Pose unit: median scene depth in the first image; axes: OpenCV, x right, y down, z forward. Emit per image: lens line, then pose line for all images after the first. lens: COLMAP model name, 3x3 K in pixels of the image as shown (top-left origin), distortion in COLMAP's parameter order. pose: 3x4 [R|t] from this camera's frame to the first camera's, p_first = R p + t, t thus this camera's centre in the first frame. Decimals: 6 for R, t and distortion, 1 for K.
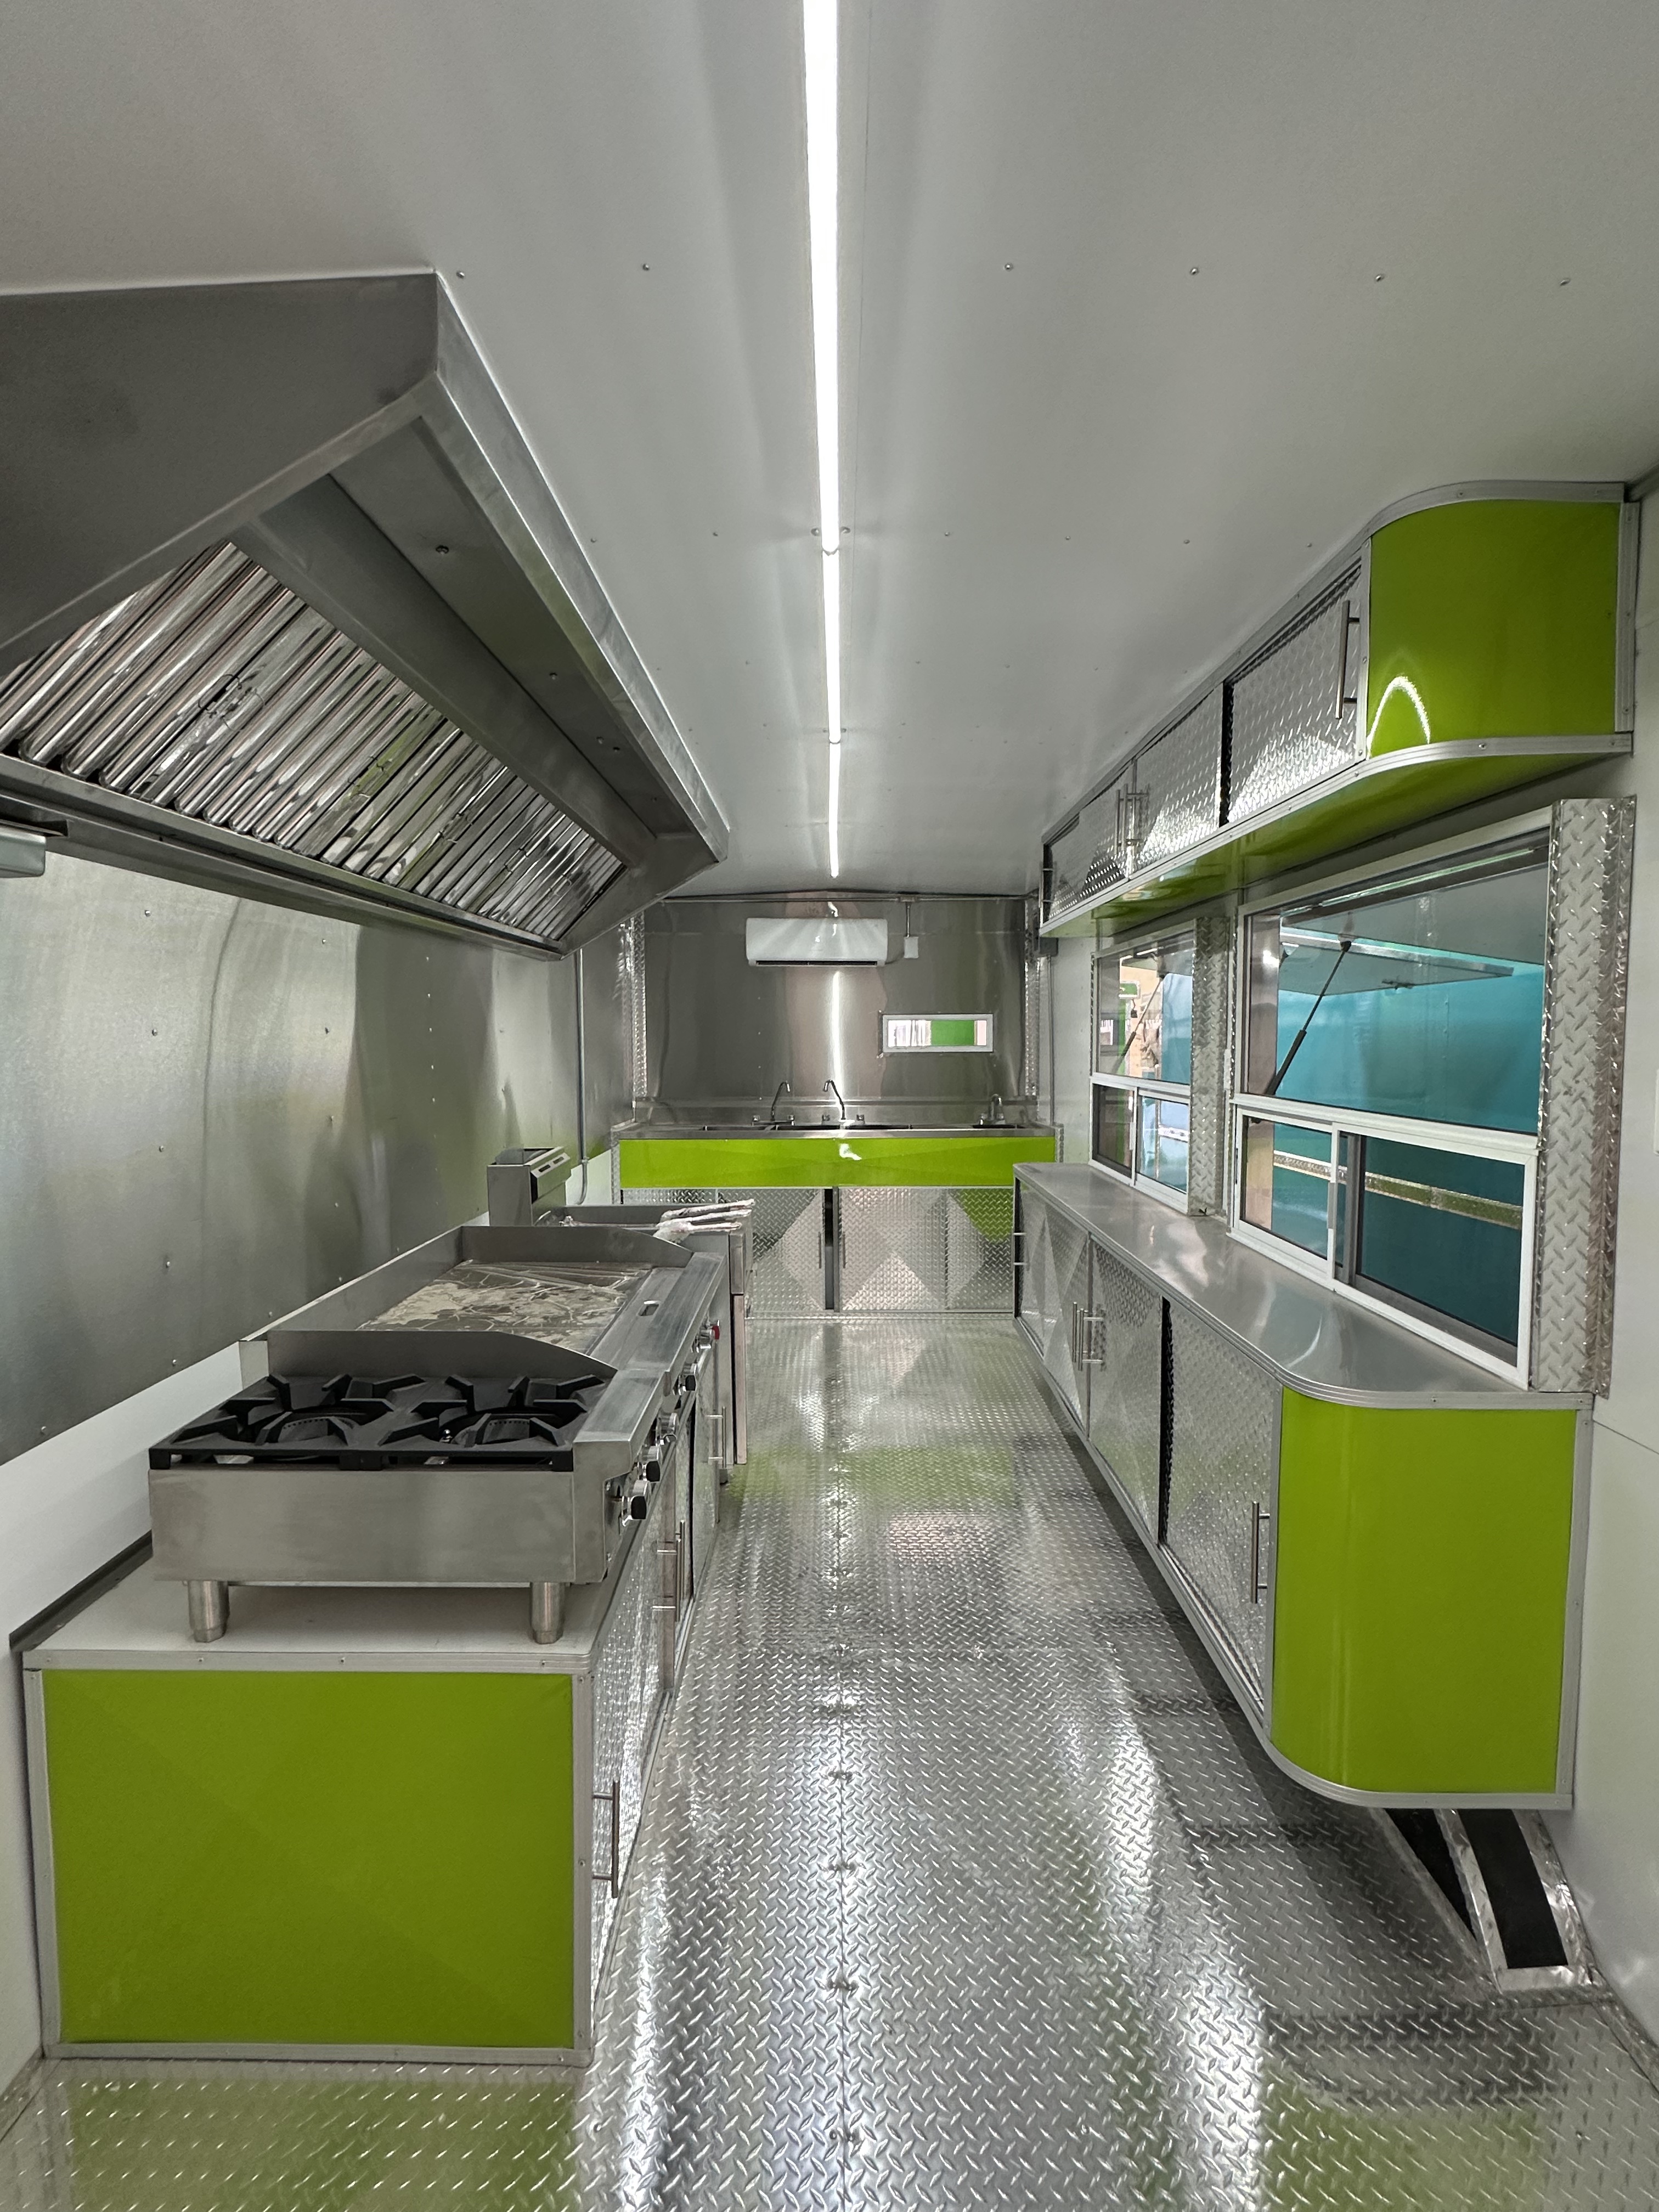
lens RADIAL K [[1009.6, 0, 808.9], [0, 1009.6, 1116.4], [0, 0, 1]] dist [0.000251, 0.000120]
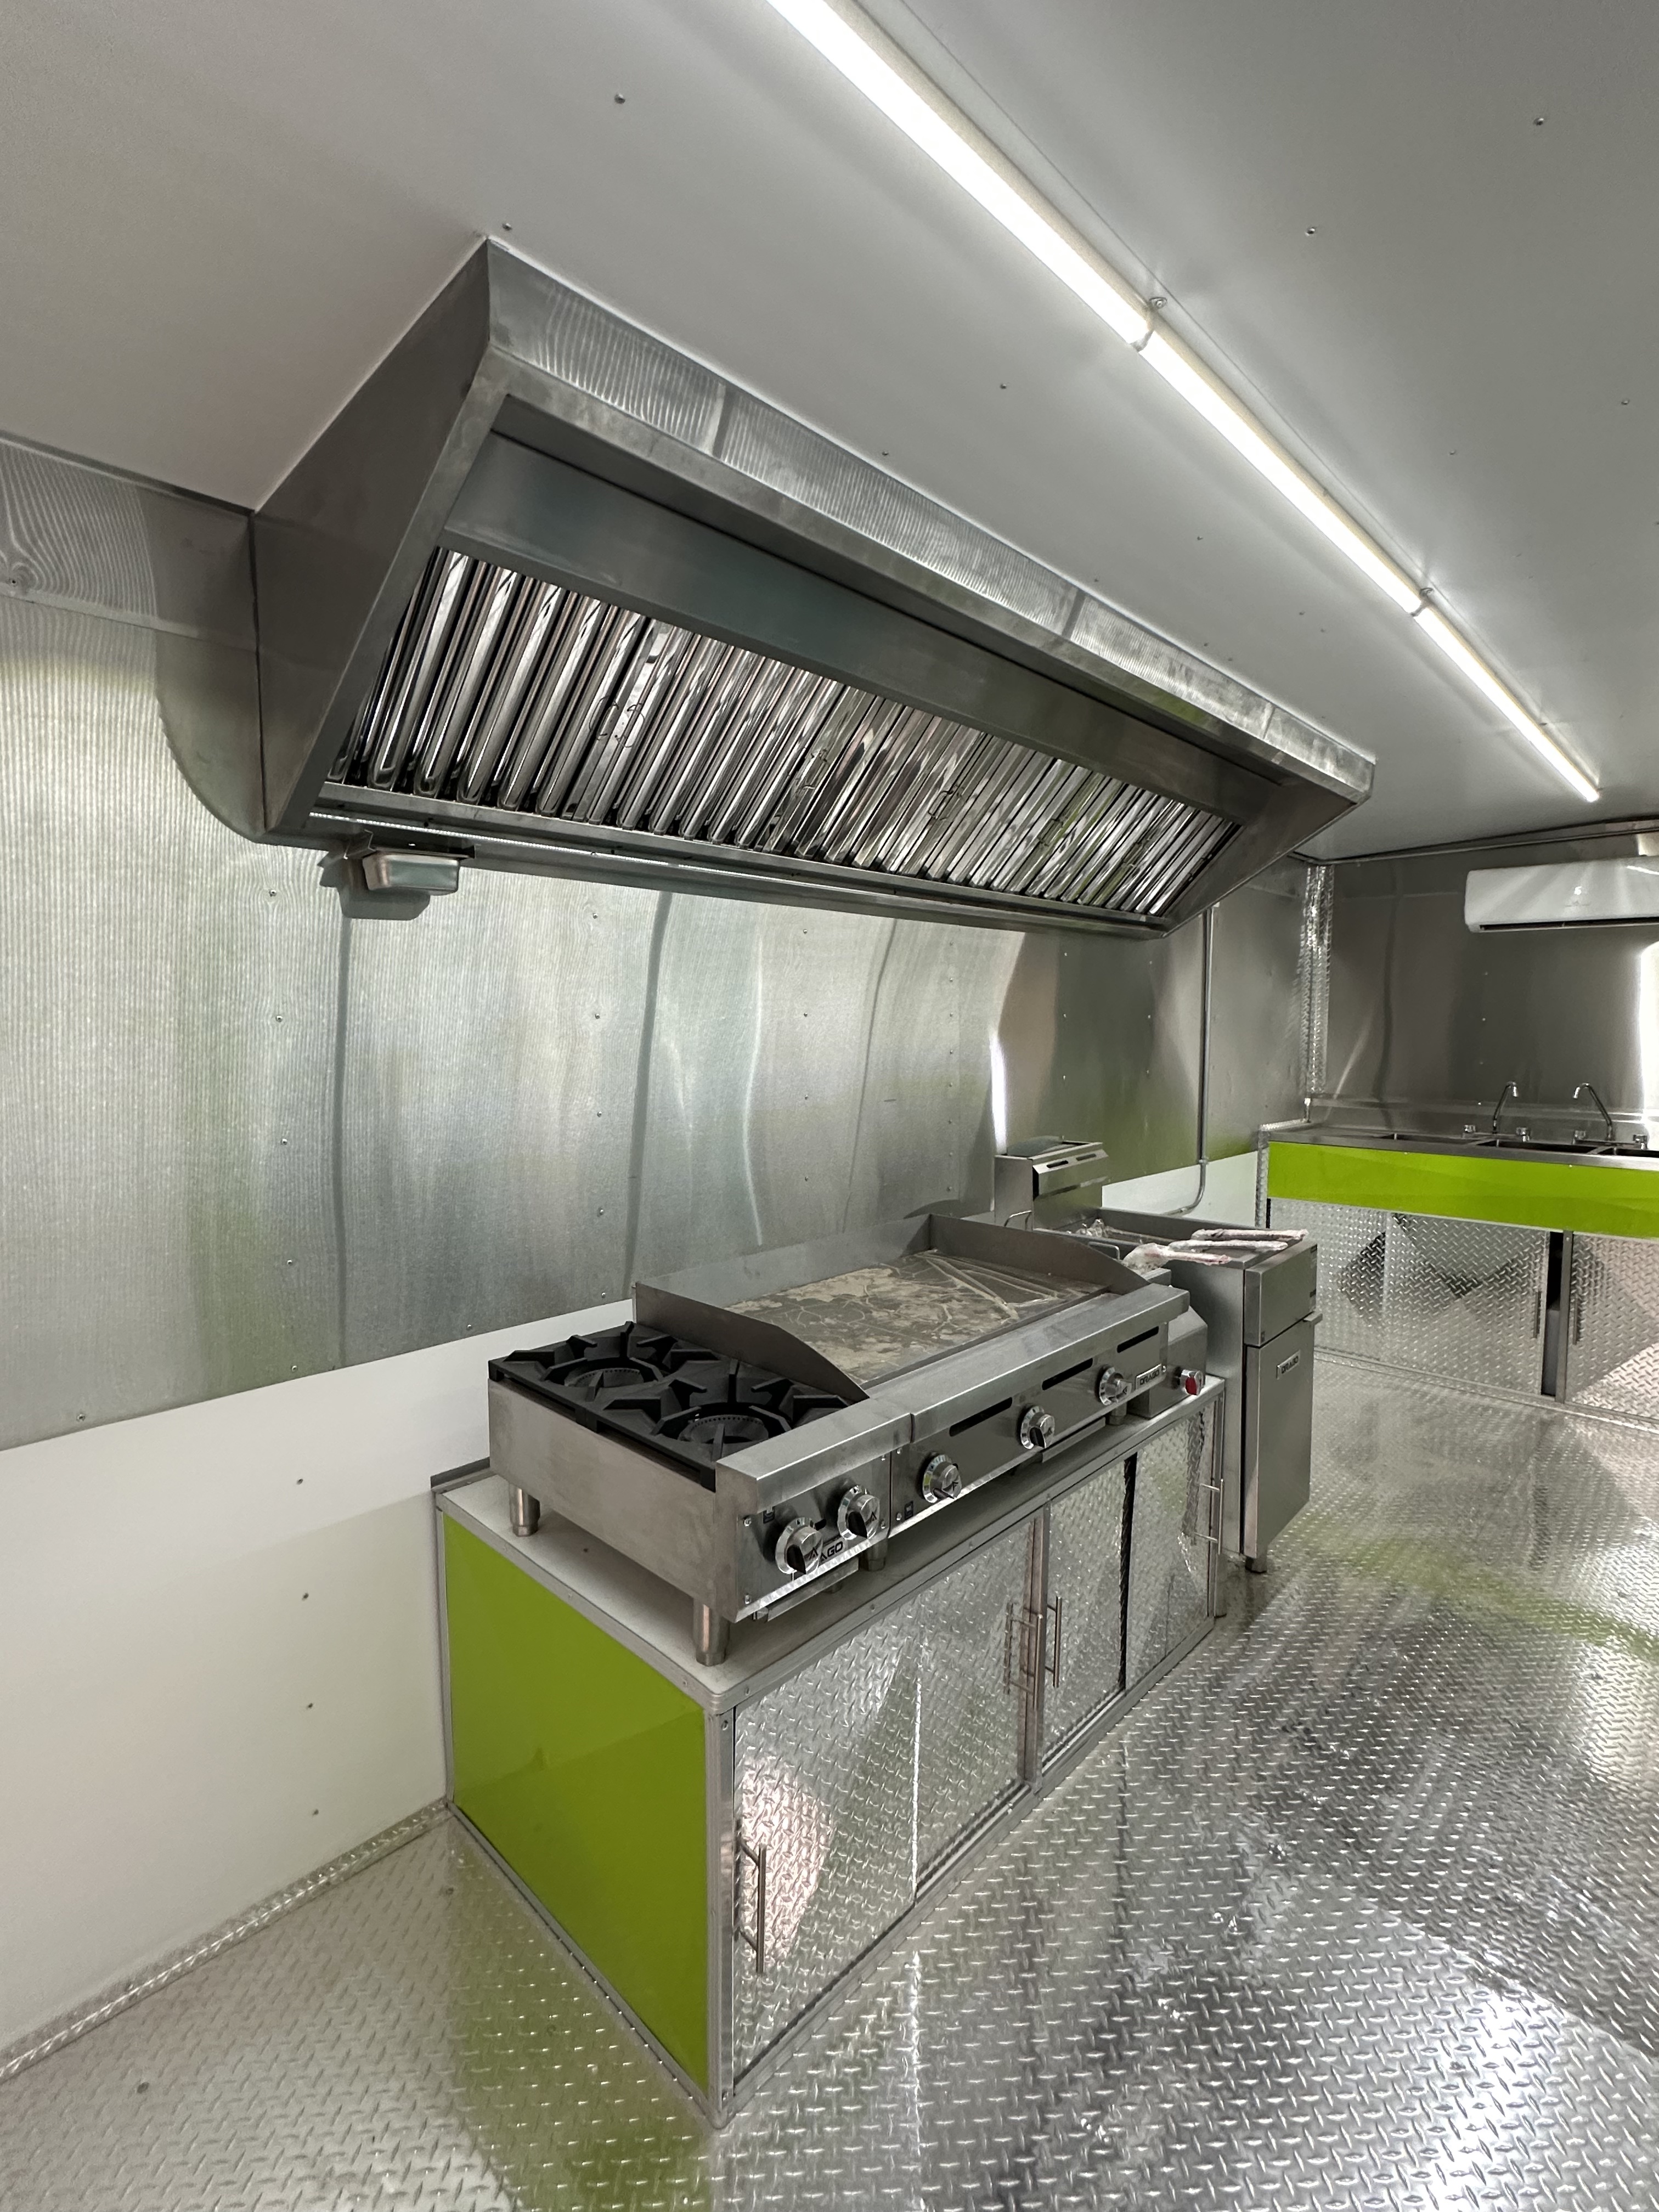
lens RADIAL K [[1002.3, 0, 824.8], [0, 1002.3, 1111.3], [0, 0, 1]] dist [0.000069, -0.000899]
pose [[0.733385, 0.060998, -0.677072, 0.306896], [-0.055959, 0.998003, 0.029298, -0.018926], [0.677507, 0.016402, 0.735334, 0.274971]]
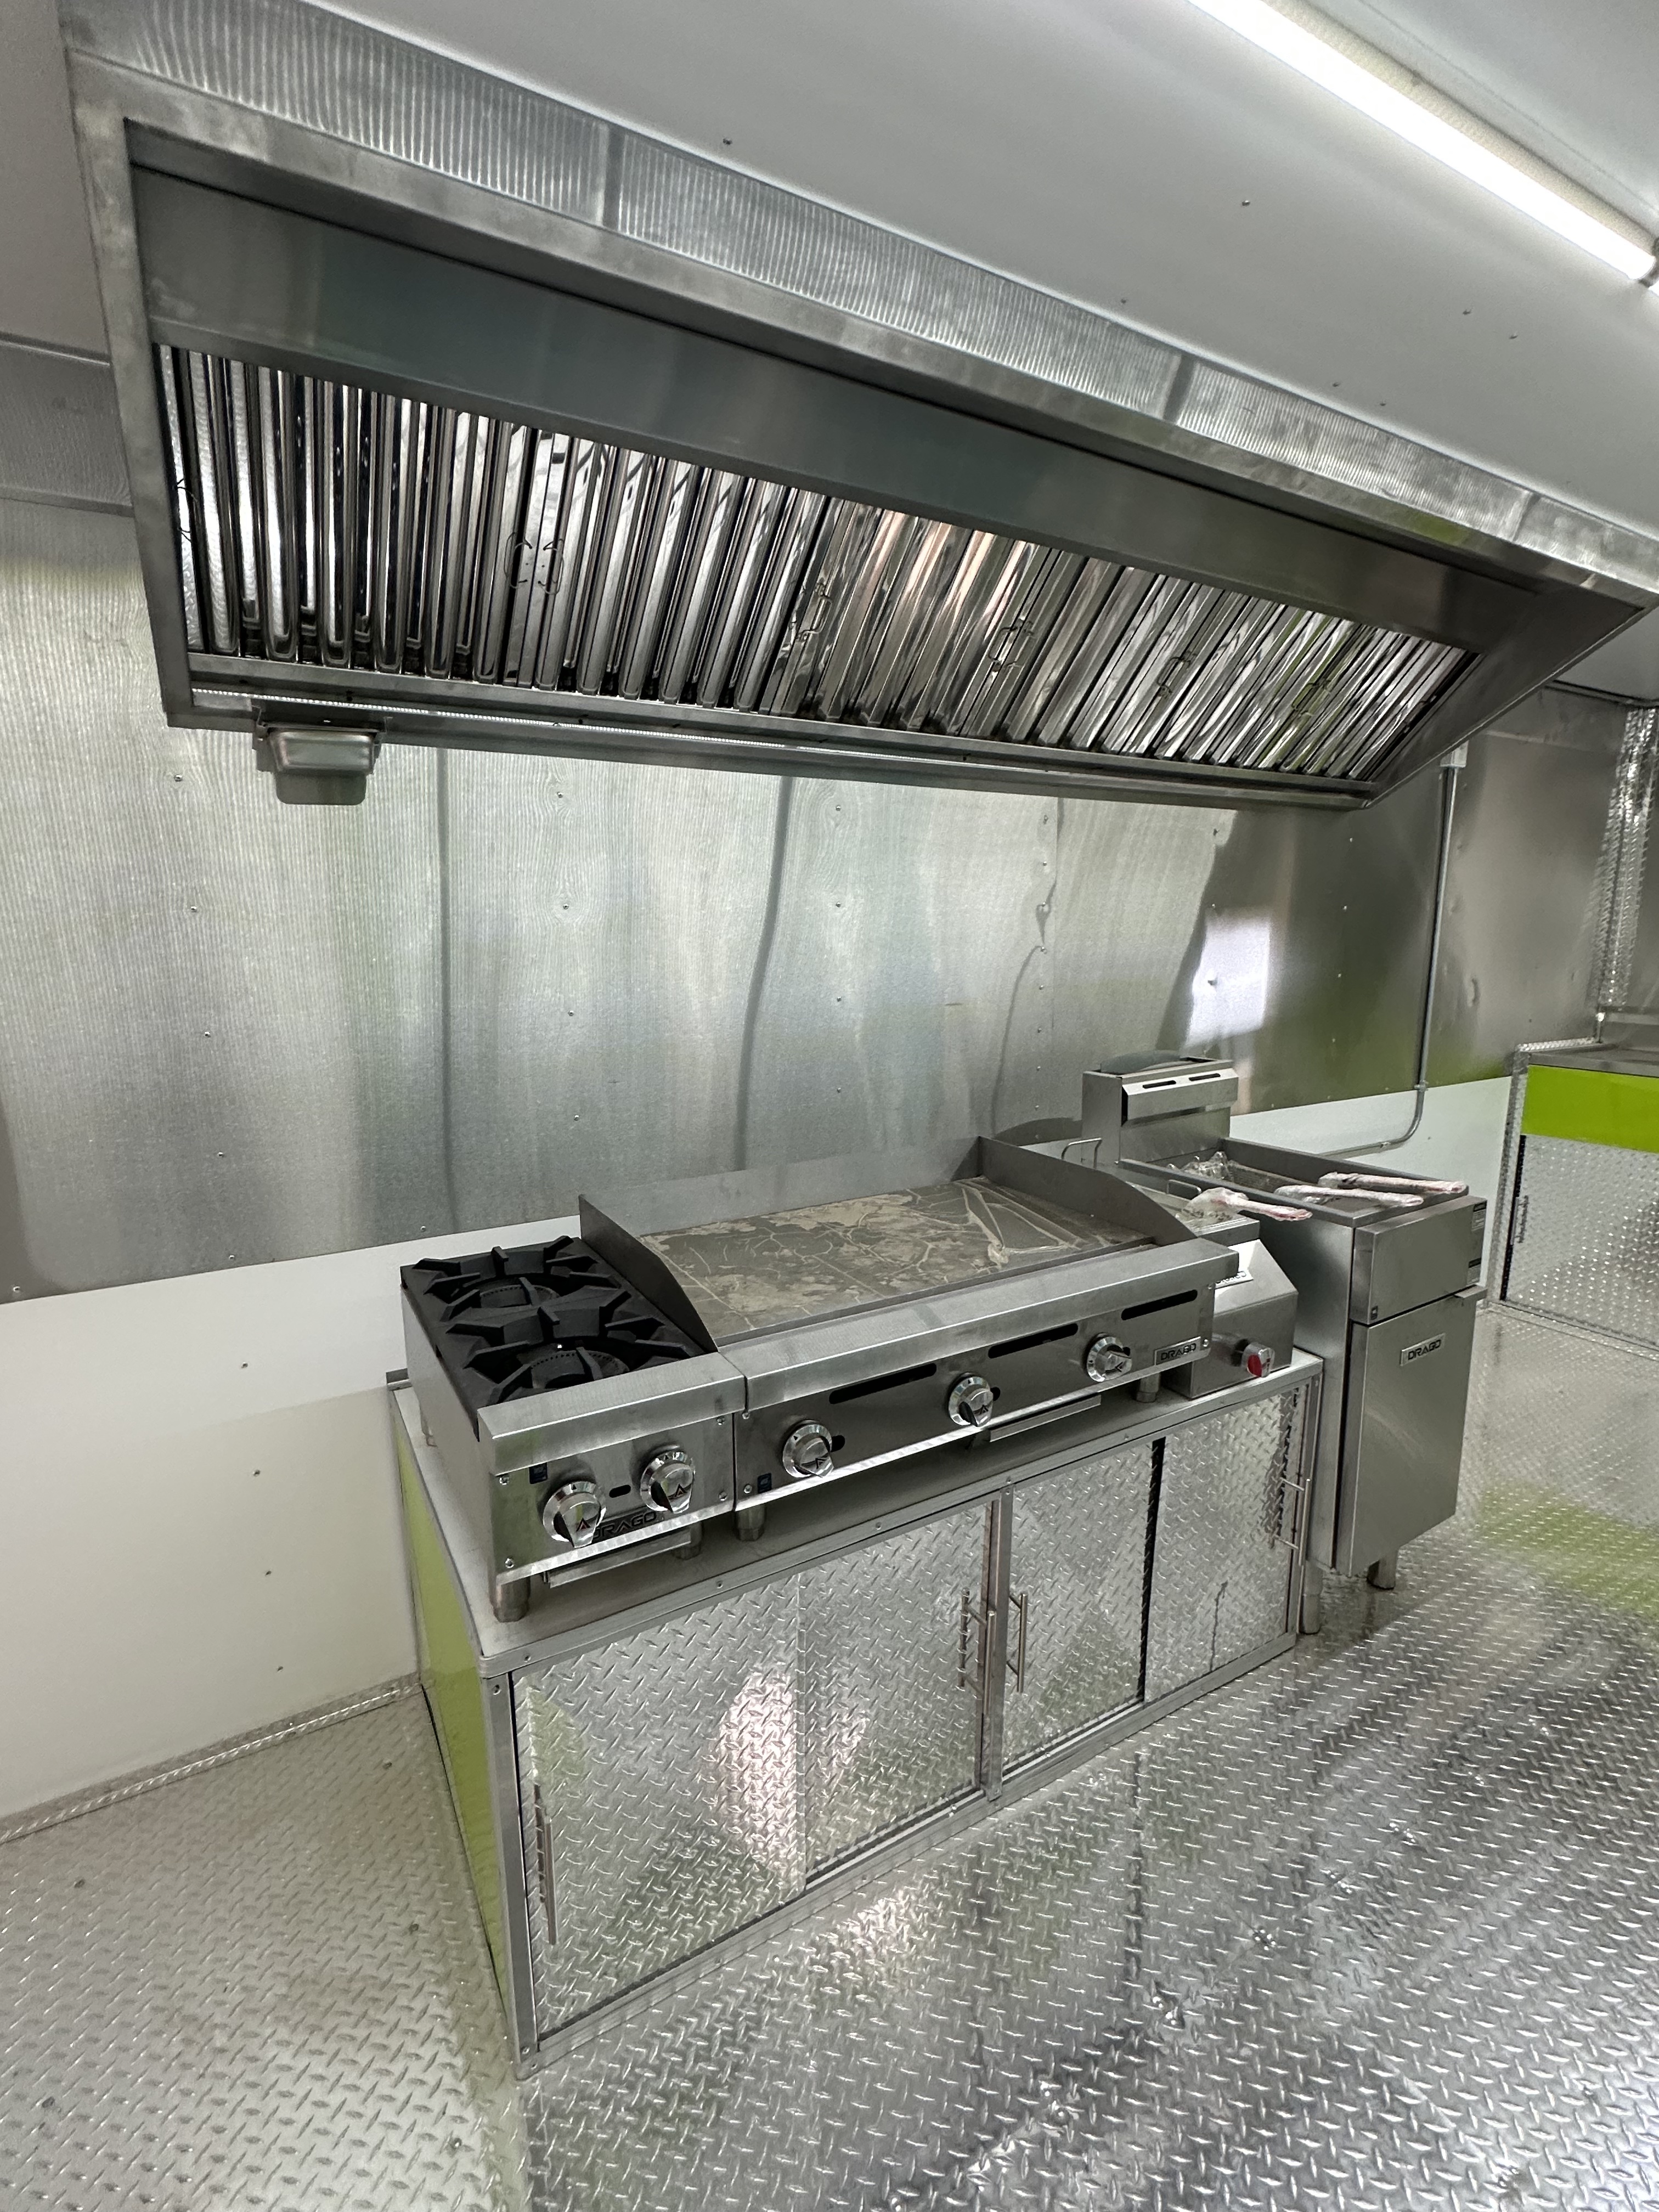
lens RADIAL K [[1002.3, 0, 824.8], [0, 1002.3, 1111.3], [0, 0, 1]] dist [0.000069, -0.000899]
pose [[0.522135, 0.154234, -0.838801, 0.388085], [-0.065263, 0.987854, 0.141016, -0.031740], [0.850362, -0.018887, 0.525859, 0.575524]]
